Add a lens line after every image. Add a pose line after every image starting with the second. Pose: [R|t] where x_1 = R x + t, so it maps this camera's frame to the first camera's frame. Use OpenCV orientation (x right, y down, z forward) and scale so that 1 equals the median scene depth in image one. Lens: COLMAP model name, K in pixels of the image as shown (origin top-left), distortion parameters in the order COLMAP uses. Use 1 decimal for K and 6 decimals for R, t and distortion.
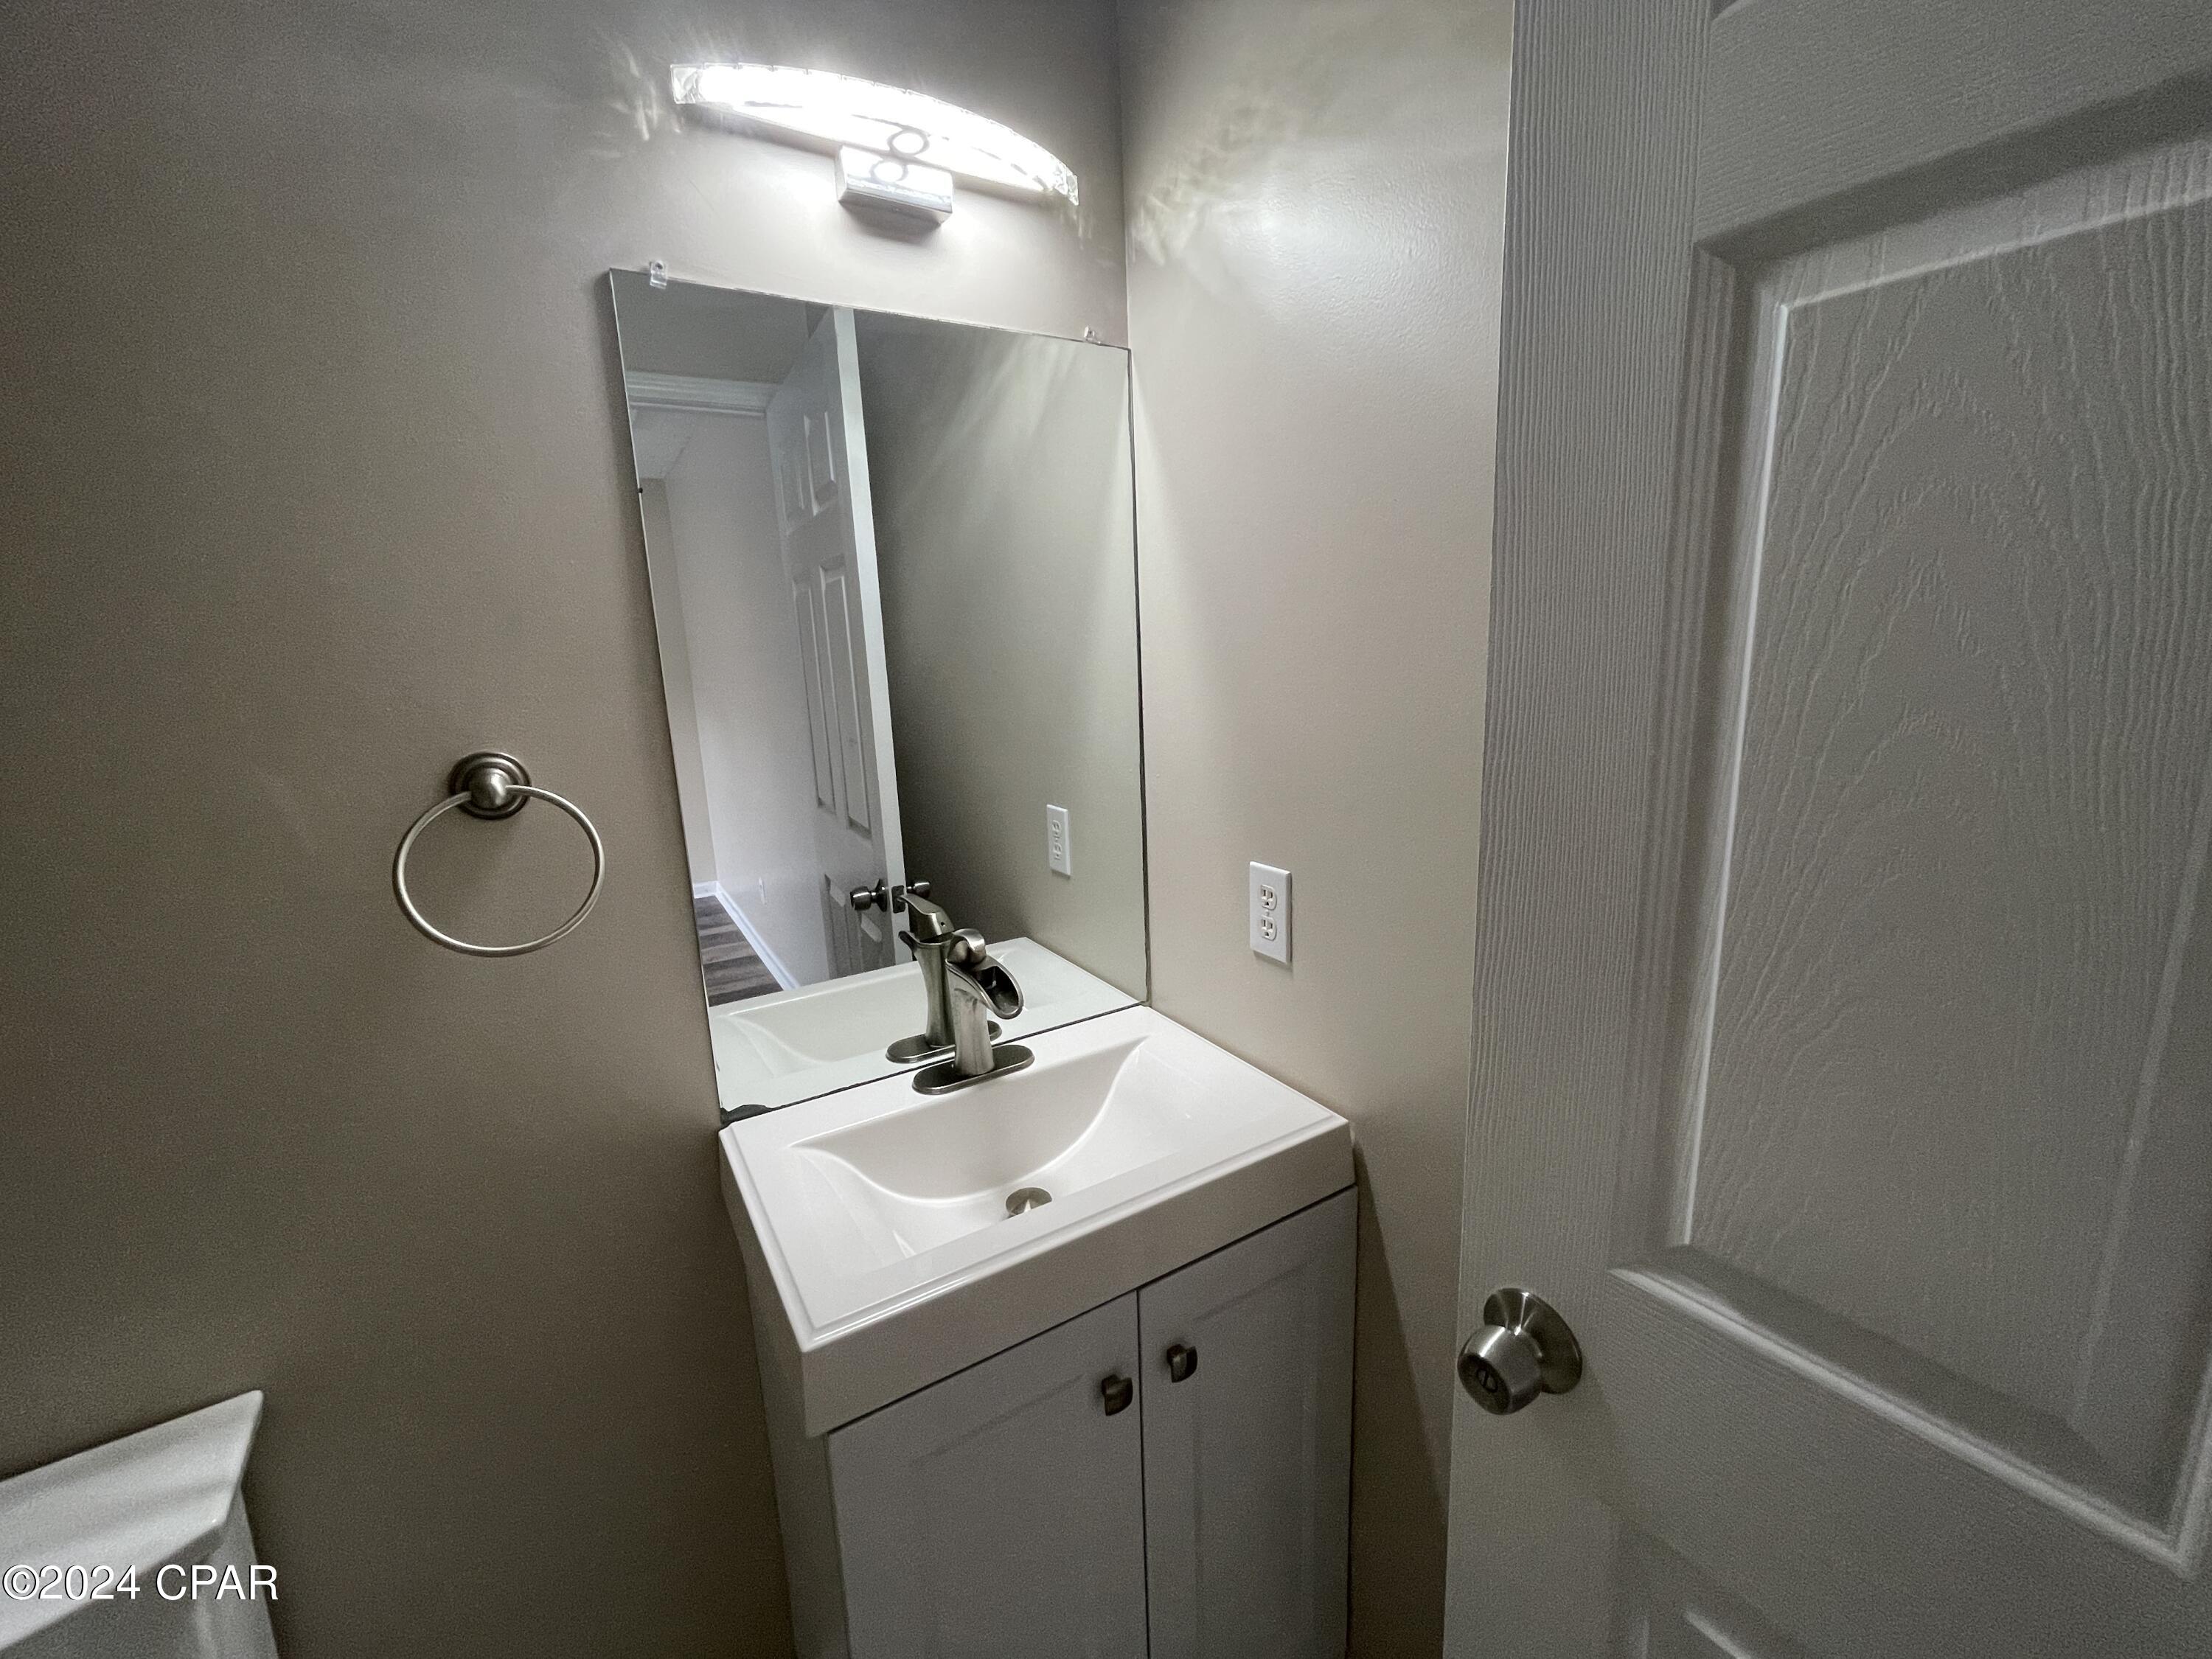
lens RADIAL K [[895.1, 0, 1109.3], [0, 895.1, 840.8], [0, 0, 1]] dist [-0.002227, 0.000488]
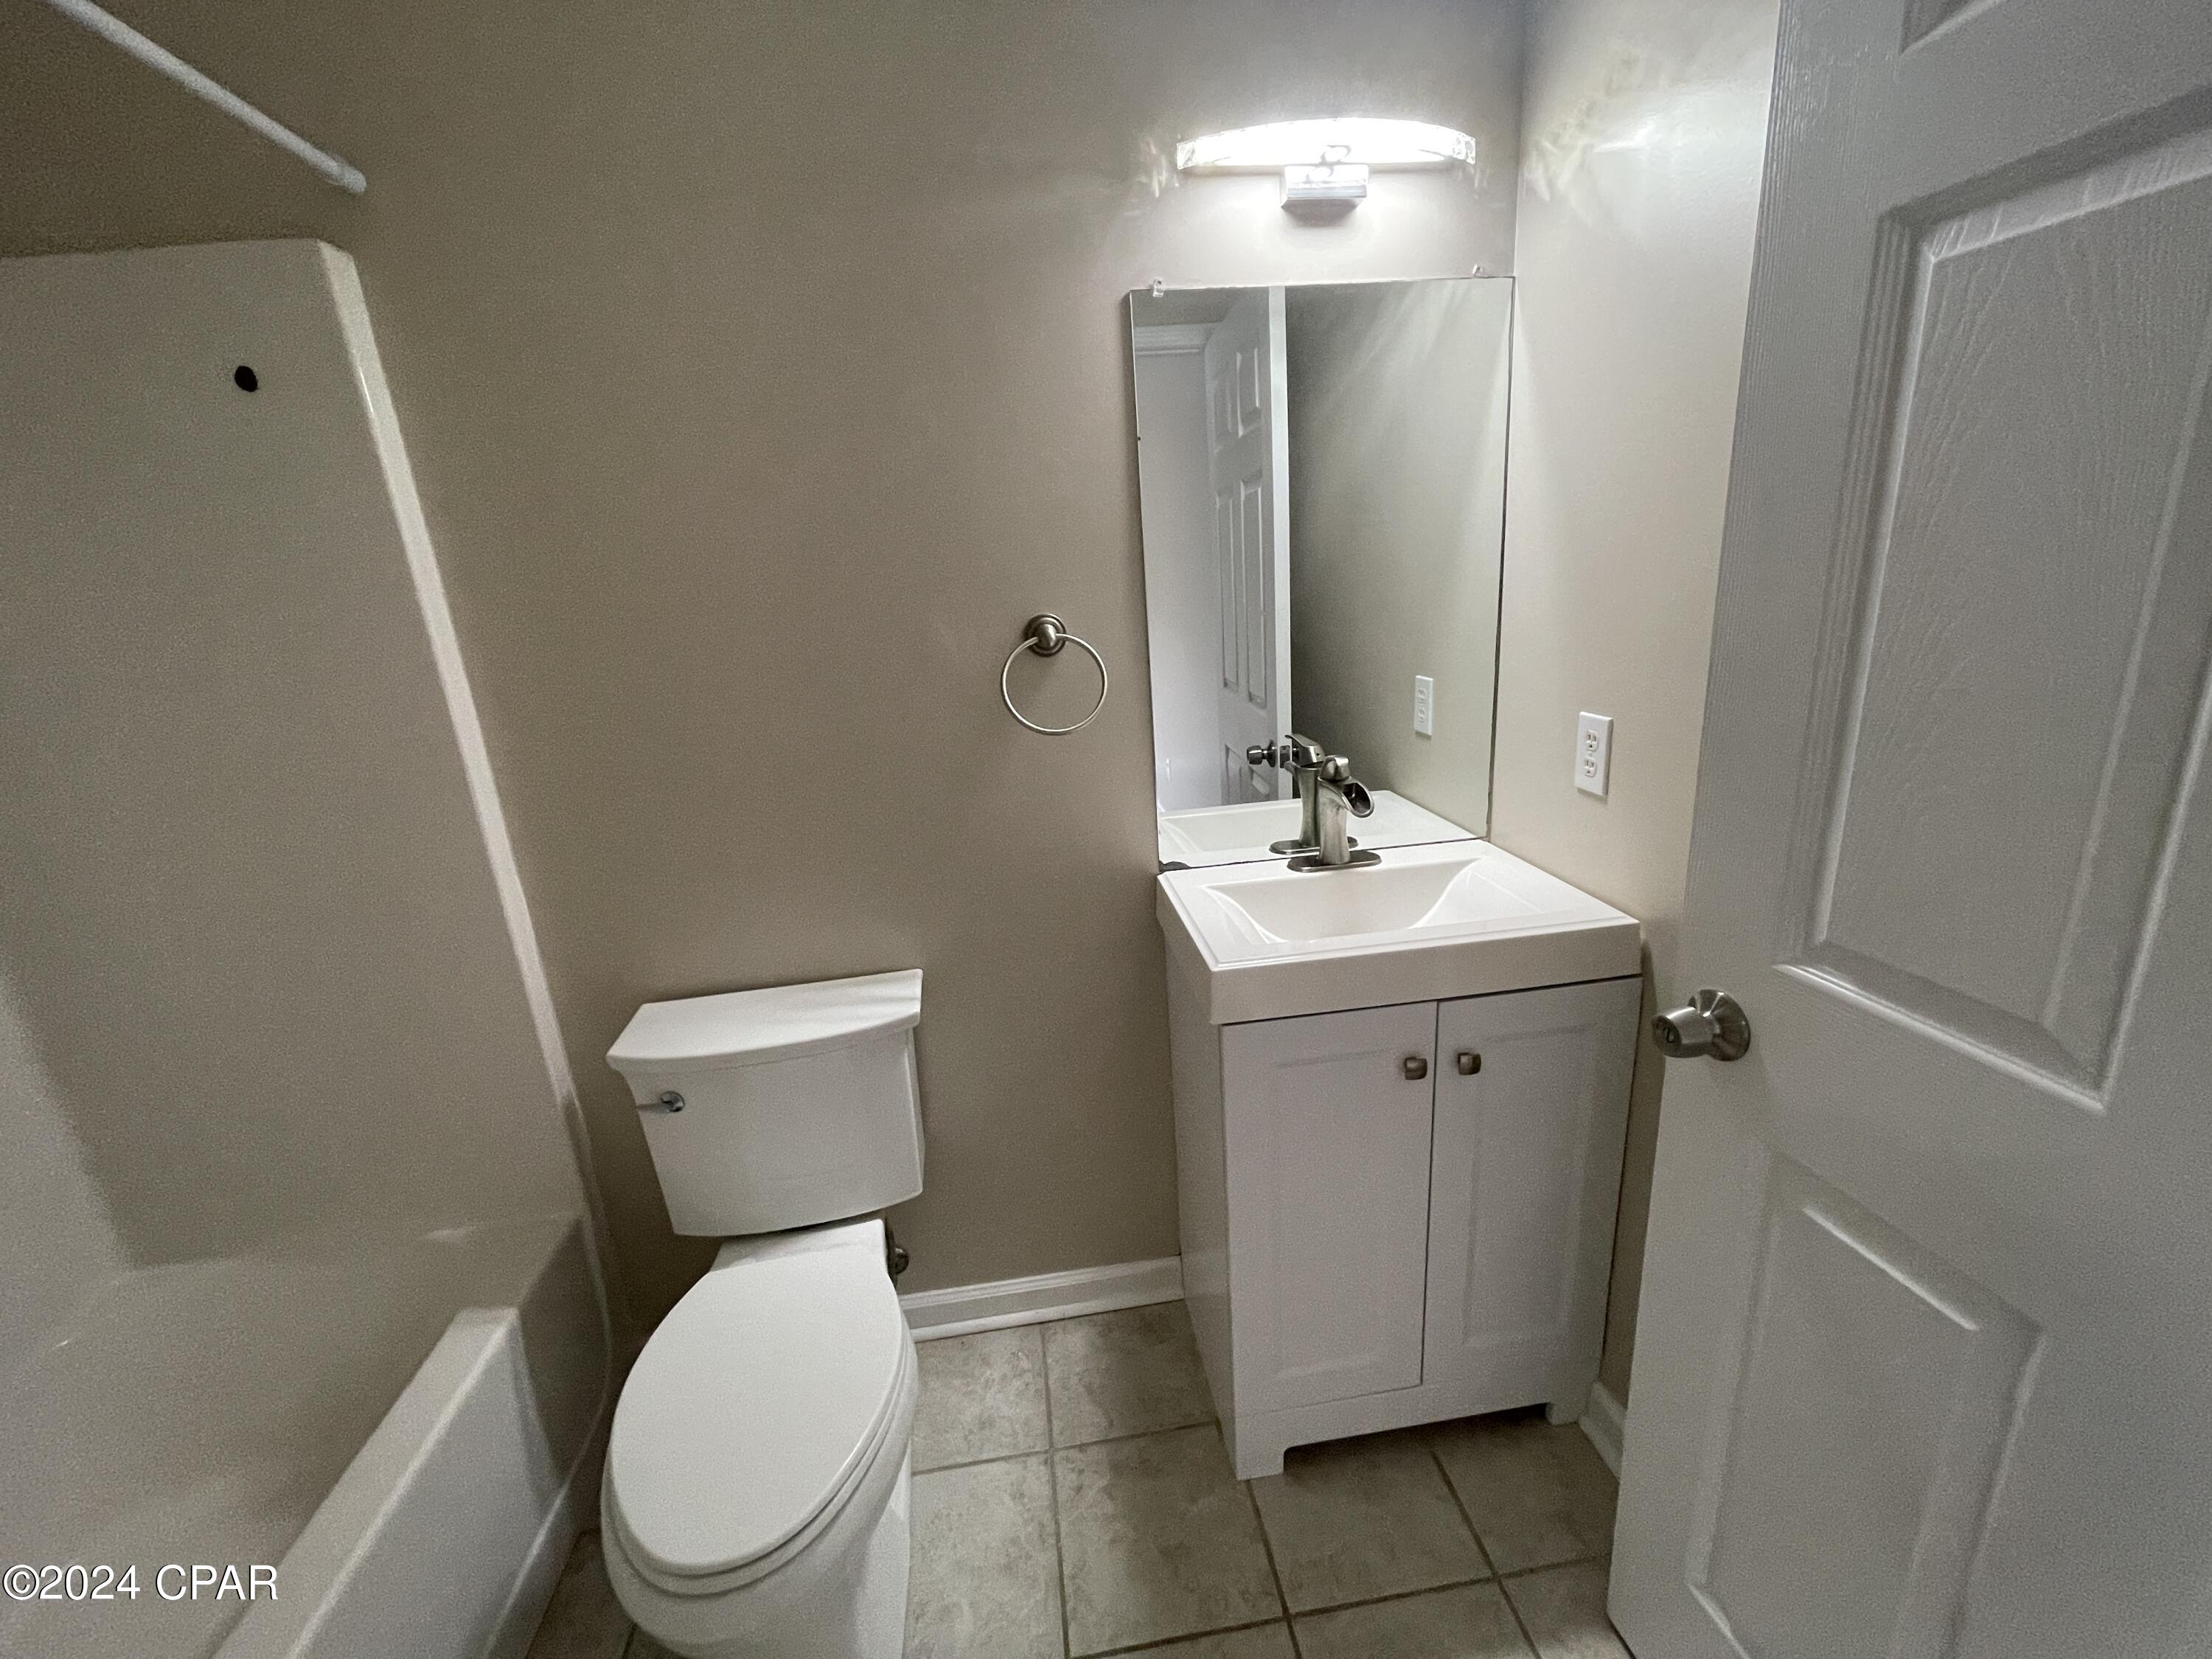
lens RADIAL K [[895.1, 0, 1114.0], [0, 895.1, 819.3], [0, 0, 1]] dist [-0.002227, 0.000488]
pose [[0.911171, 0.086195, -0.402911, 0.093006], [-0.055698, 0.994665, 0.086830, 0.107190], [0.408245, -0.056676, 0.911111, -0.390634]]
